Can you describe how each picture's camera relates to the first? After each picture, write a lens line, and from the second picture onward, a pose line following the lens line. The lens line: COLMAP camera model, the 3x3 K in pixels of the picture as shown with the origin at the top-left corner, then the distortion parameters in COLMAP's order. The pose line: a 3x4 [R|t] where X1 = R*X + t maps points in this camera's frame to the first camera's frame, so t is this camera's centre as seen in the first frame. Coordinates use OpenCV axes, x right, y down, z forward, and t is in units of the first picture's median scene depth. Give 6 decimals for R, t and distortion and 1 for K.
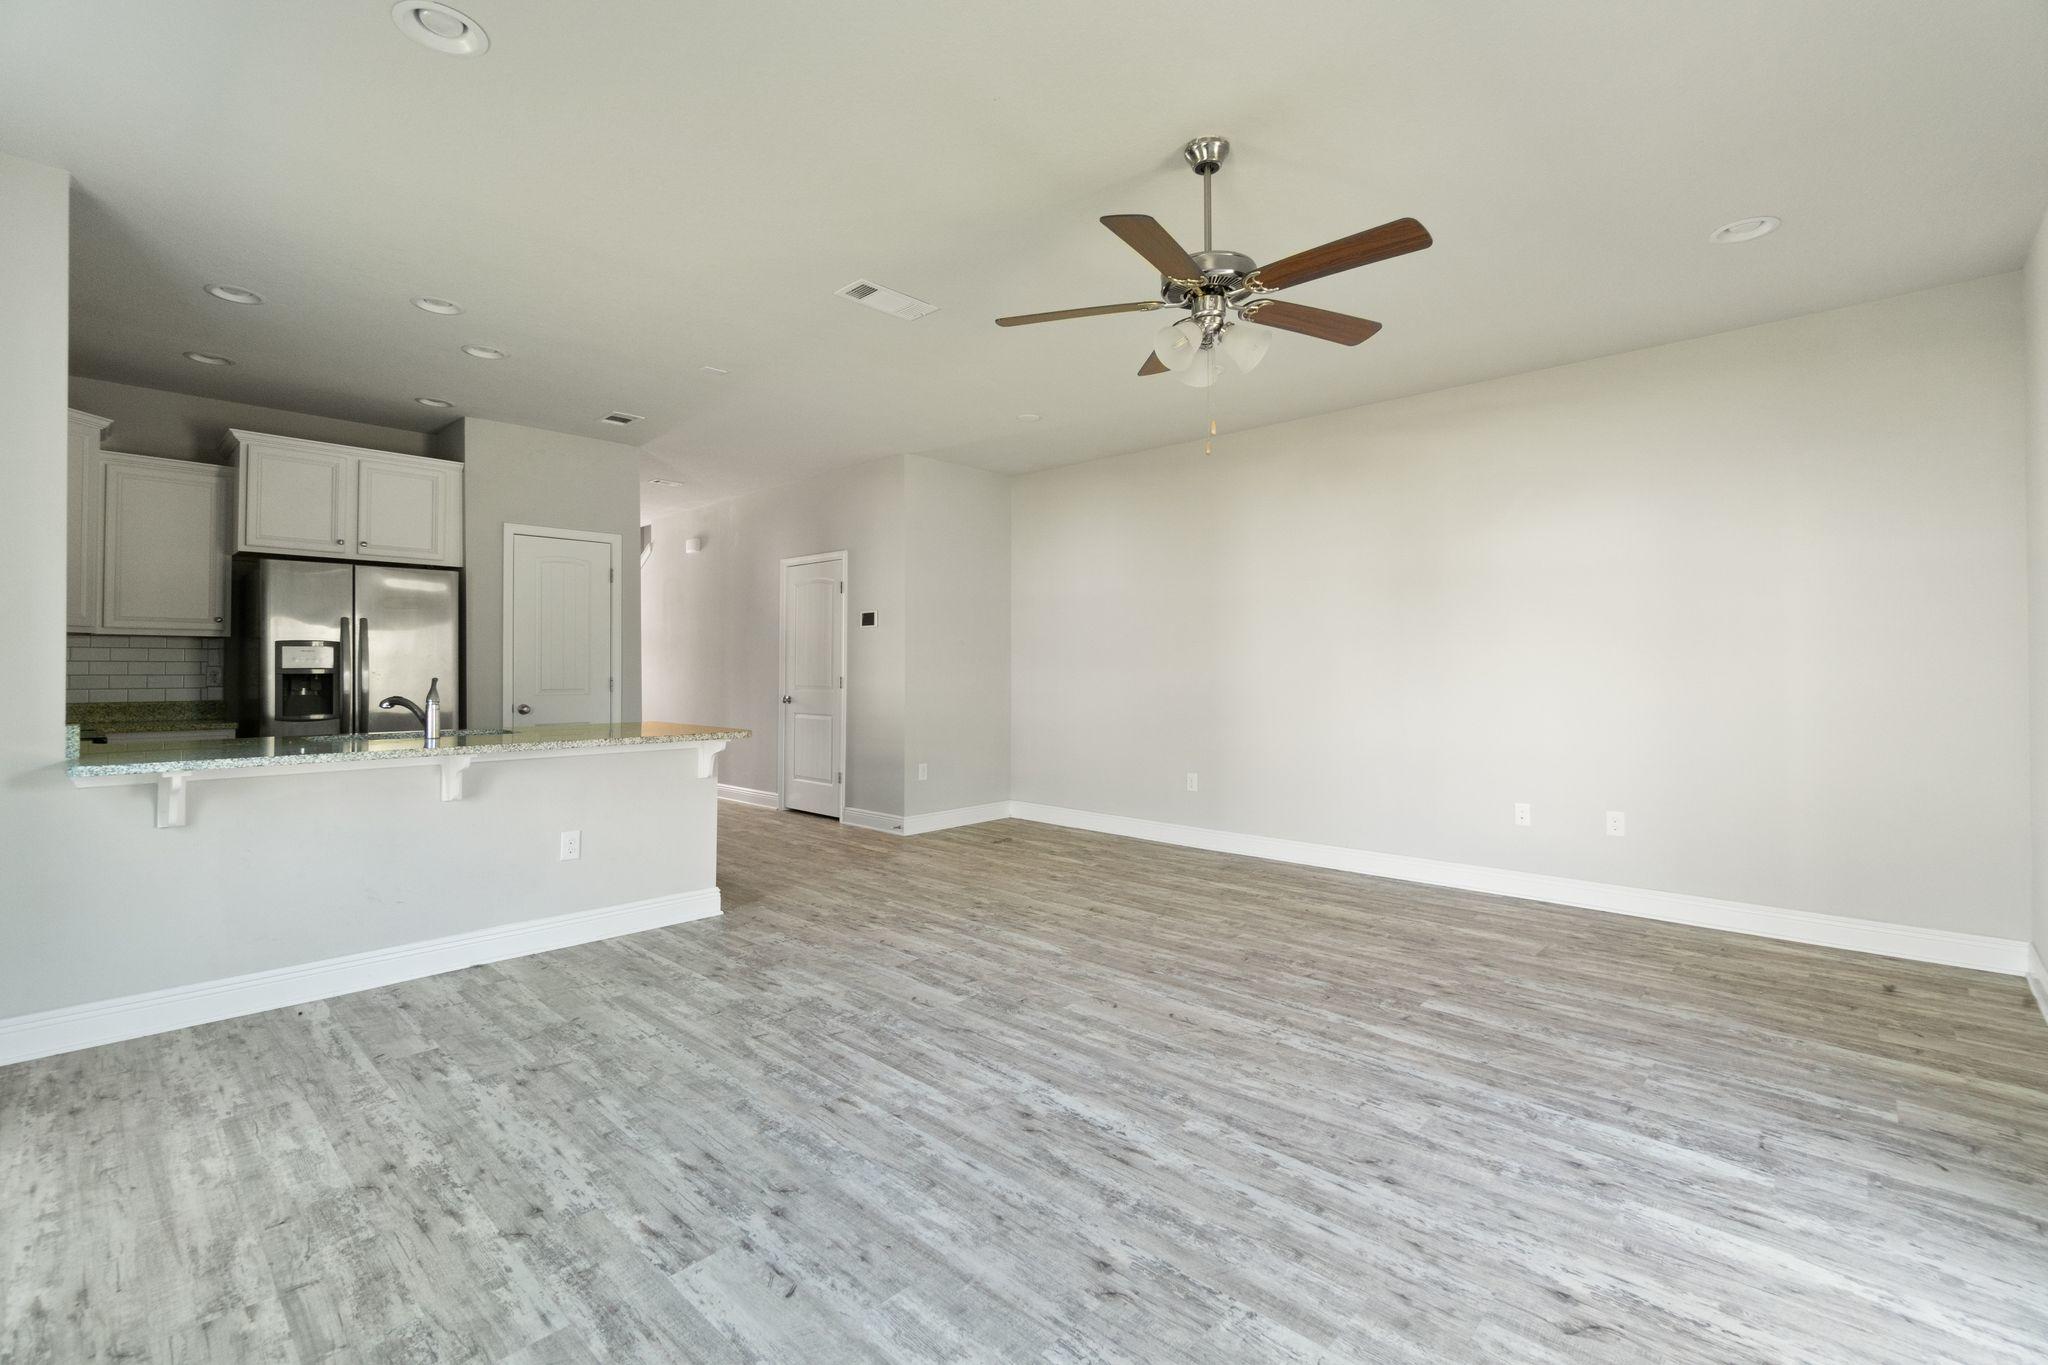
lens RADIAL K [[887.4, 0, 1014.4], [0, 887.4, 649.5], [0, 0, 1]] dist [-0.001489, 0.000768]
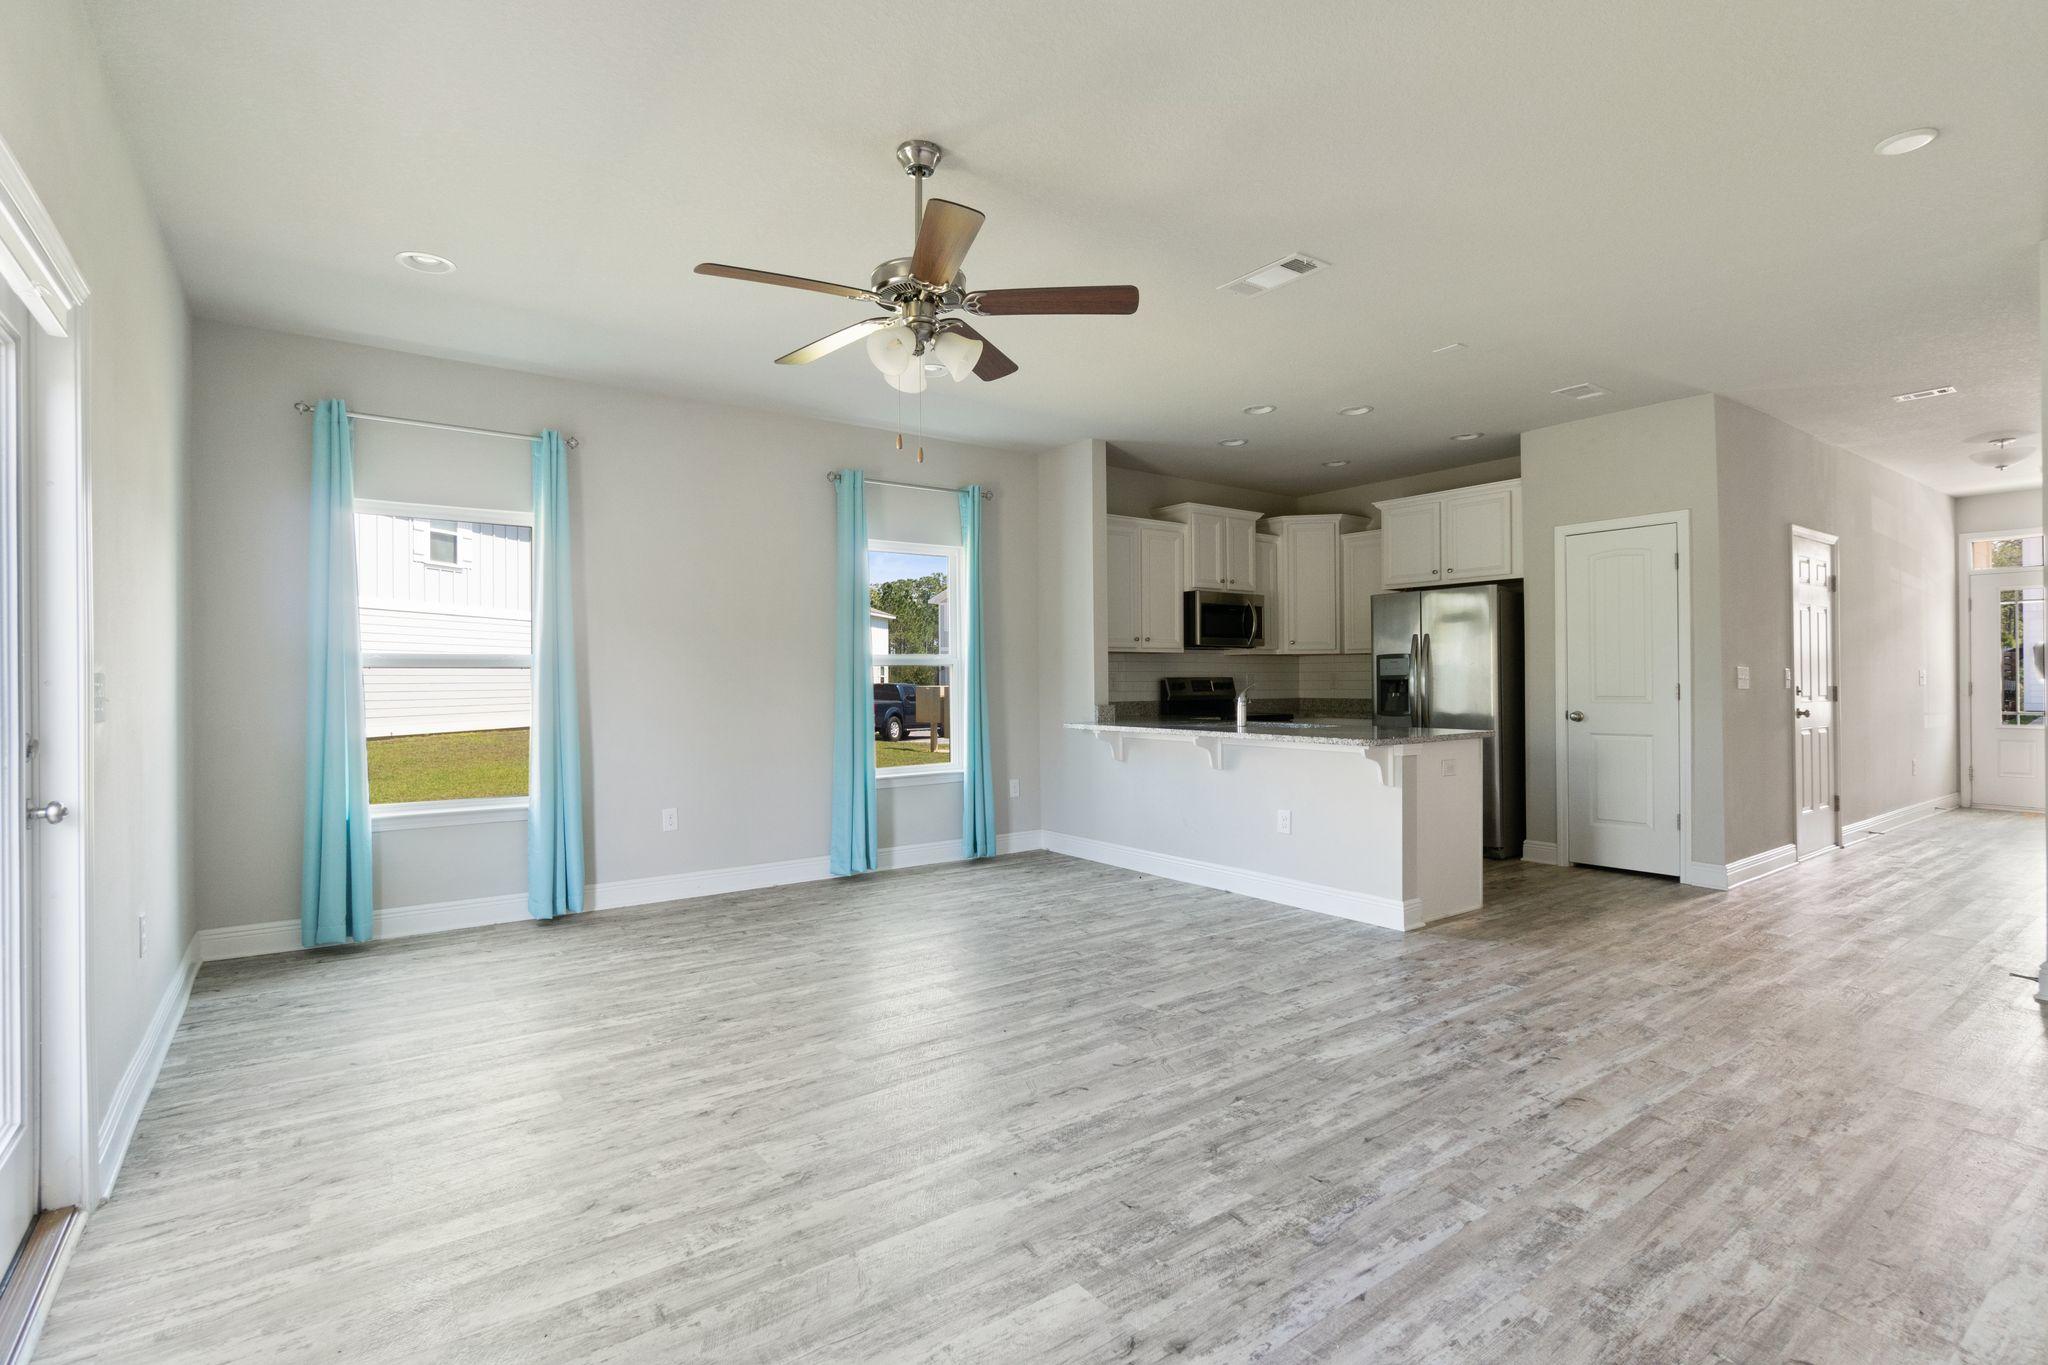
lens RADIAL K [[969.6, 0, 1034.3], [0, 969.6, 677.6], [0, 0, 1]] dist [-0.002798, 0.001021]
pose [[-0.166558, -0.001350, -0.986031, 0.779439], [0.029766, 0.999536, -0.006397, 0.019879], [0.985582, -0.030415, -0.166440, 0.800321]]
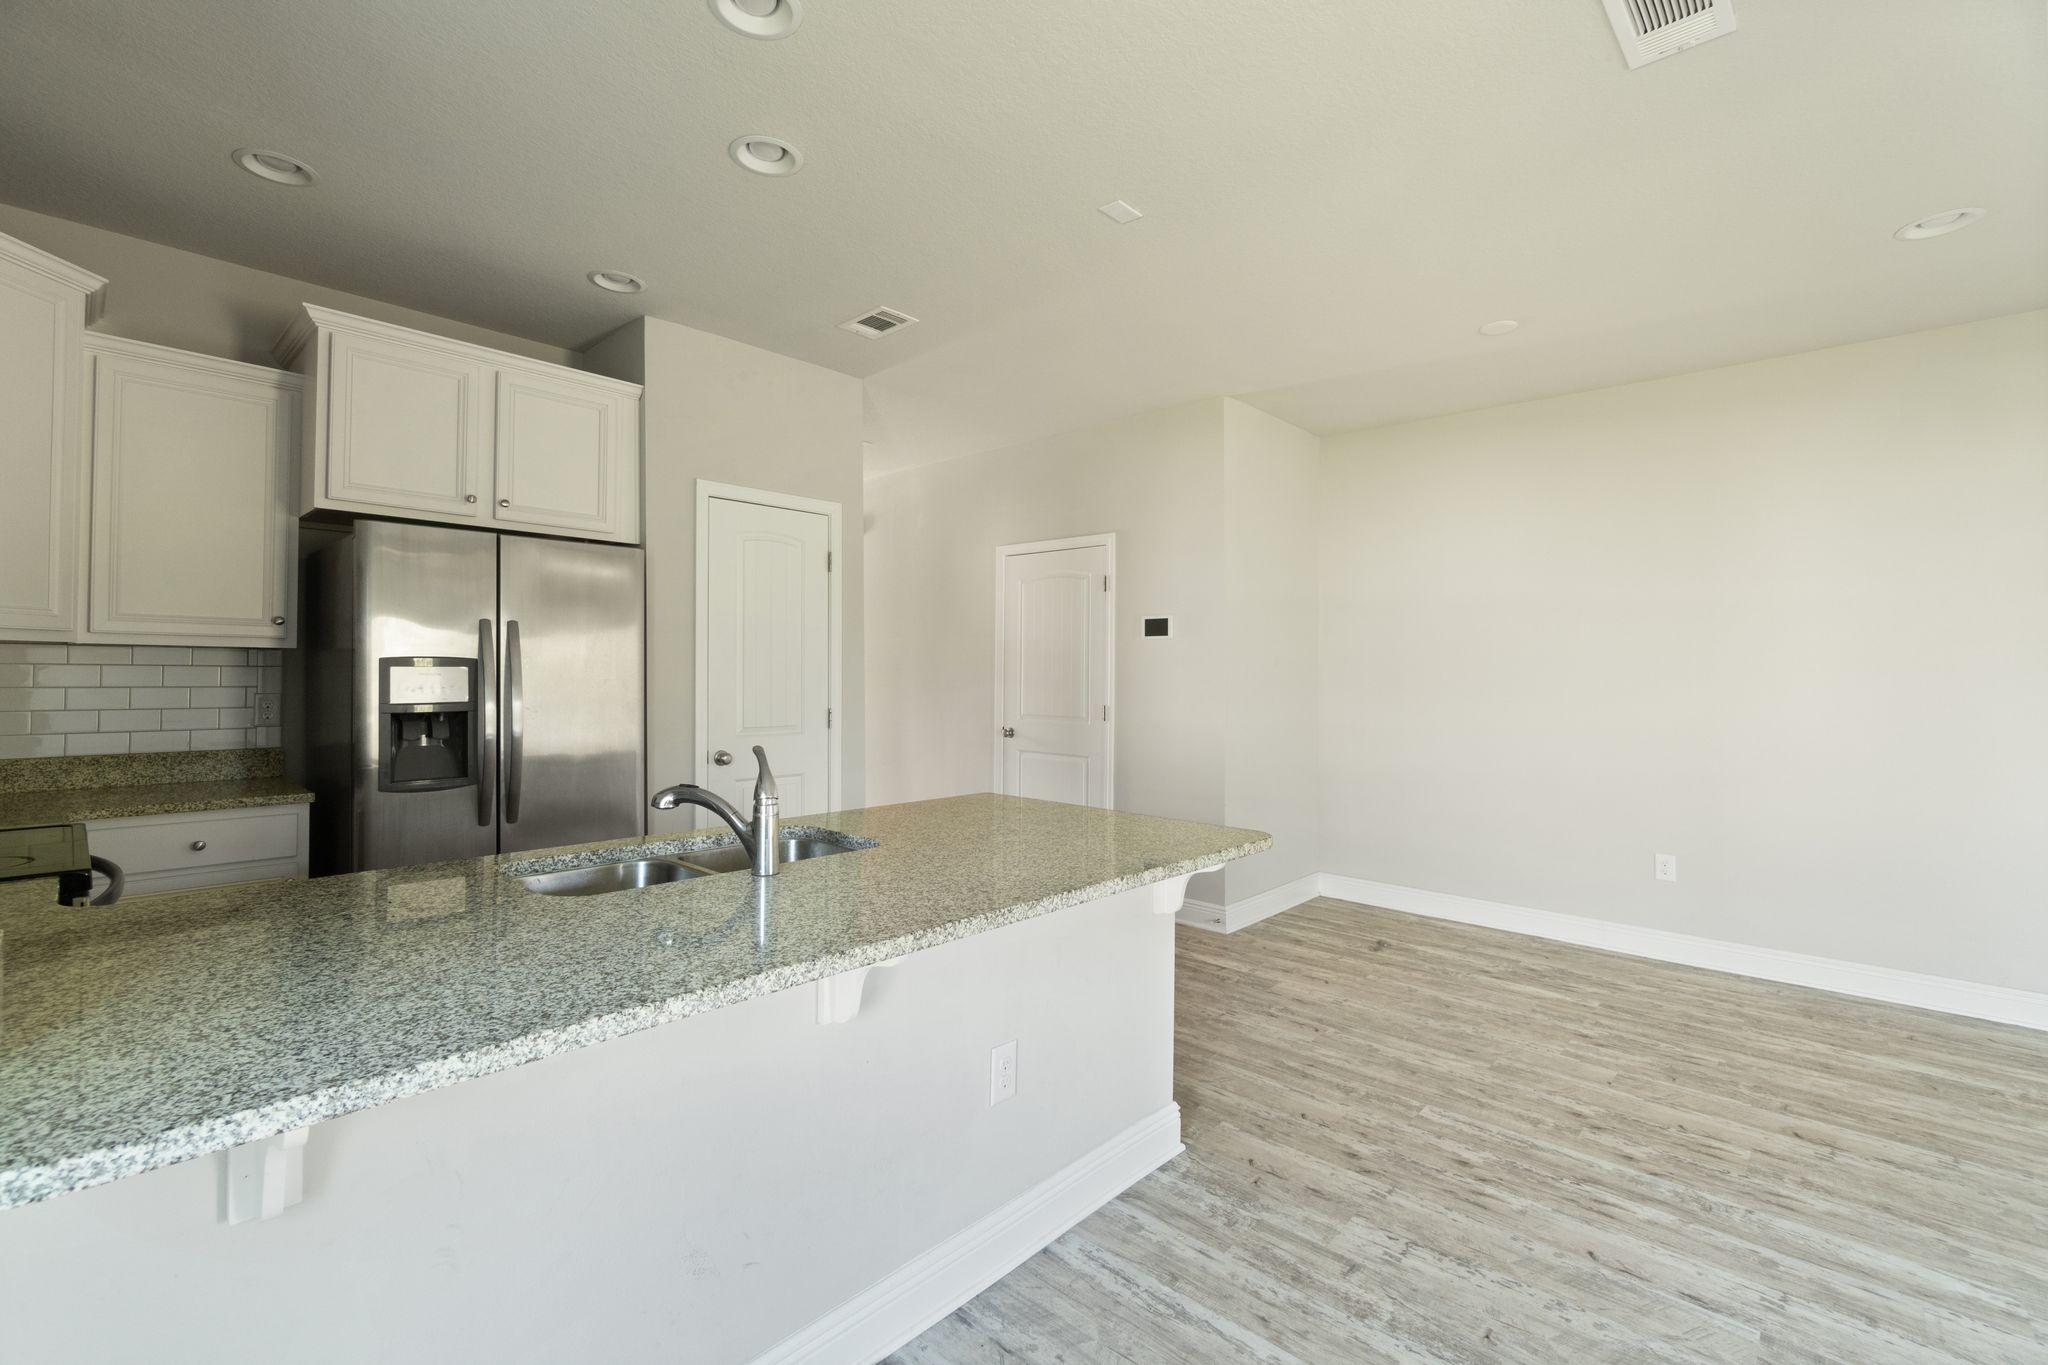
lens RADIAL K [[887.4, 0, 1018.3], [0, 887.4, 659.0], [0, 0, 1]] dist [-0.001489, 0.000768]
pose [[0.999928, 0.010295, 0.006129, -0.447627], [-0.010333, 0.999927, 0.006315, -0.018644], [-0.006063, -0.006378, 0.999961, 0.440430]]
